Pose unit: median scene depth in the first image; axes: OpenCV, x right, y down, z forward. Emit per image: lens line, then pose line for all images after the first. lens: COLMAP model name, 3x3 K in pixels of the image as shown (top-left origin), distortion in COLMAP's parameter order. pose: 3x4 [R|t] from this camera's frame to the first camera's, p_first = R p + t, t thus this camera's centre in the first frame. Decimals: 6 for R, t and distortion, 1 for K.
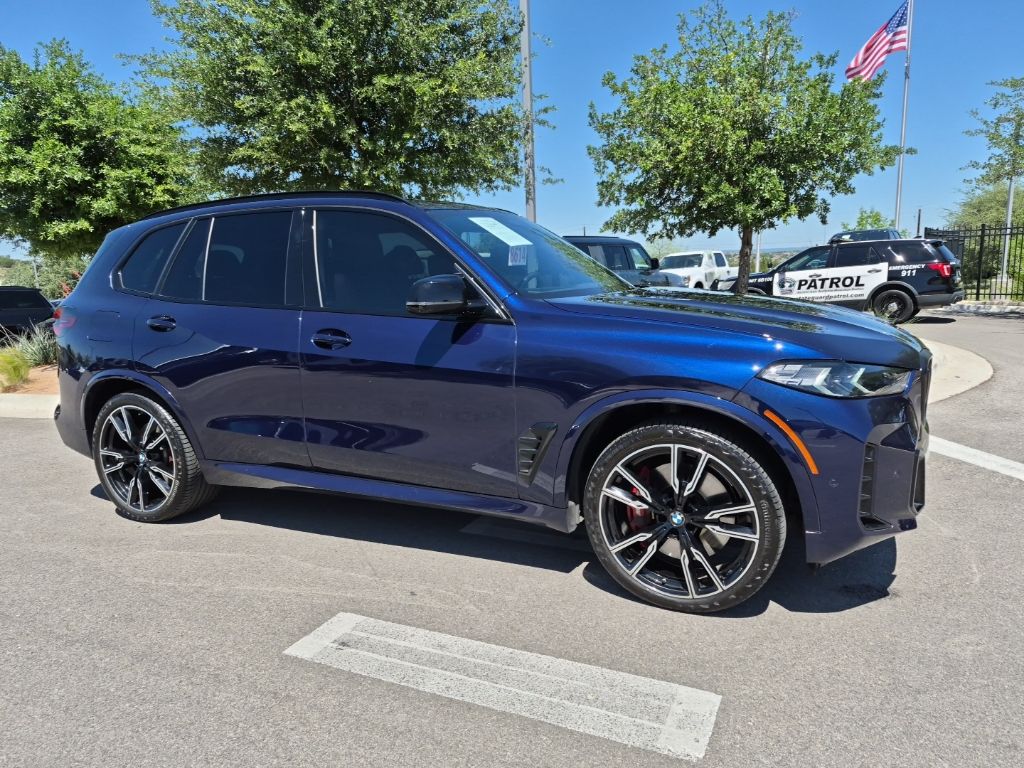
lens RADIAL K [[723.0, 0, 513.0], [0, 723.0, 381.0], [0, 0, 1]] dist [0.039494, -0.025884]
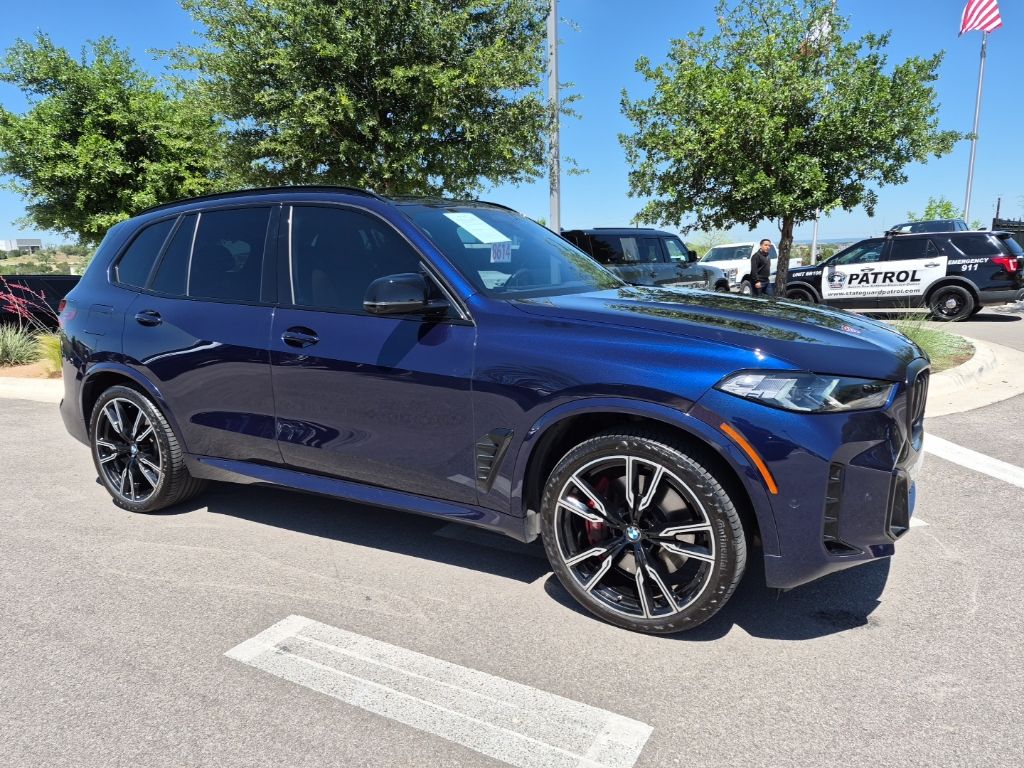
lens RADIAL K [[723.0, 0, 501.0], [0, 723.0, 386.5], [0, 0, 1]] dist [0.039494, -0.025884]
pose [[0.995983, 0.020285, -0.087216, 0.091029], [-0.018480, 0.999599, 0.021453, -0.013861], [0.087617, -0.019755, 0.995958, 0.030072]]
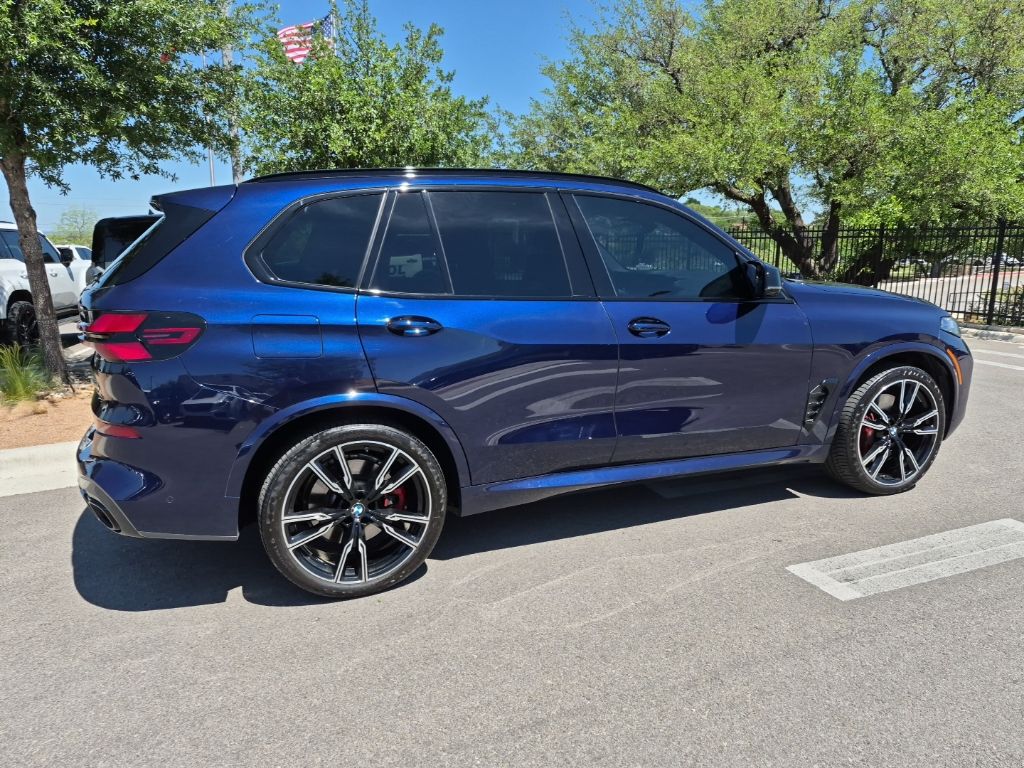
lens RADIAL K [[723.0, 0, 509.1], [0, 723.0, 386.6], [0, 0, 1]] dist [0.039494, -0.025884]
pose [[0.675501, -0.118846, 0.727719, -0.923984], [0.102008, 0.992498, 0.067399, -0.052498], [-0.730269, 0.028705, 0.682556, 0.385373]]
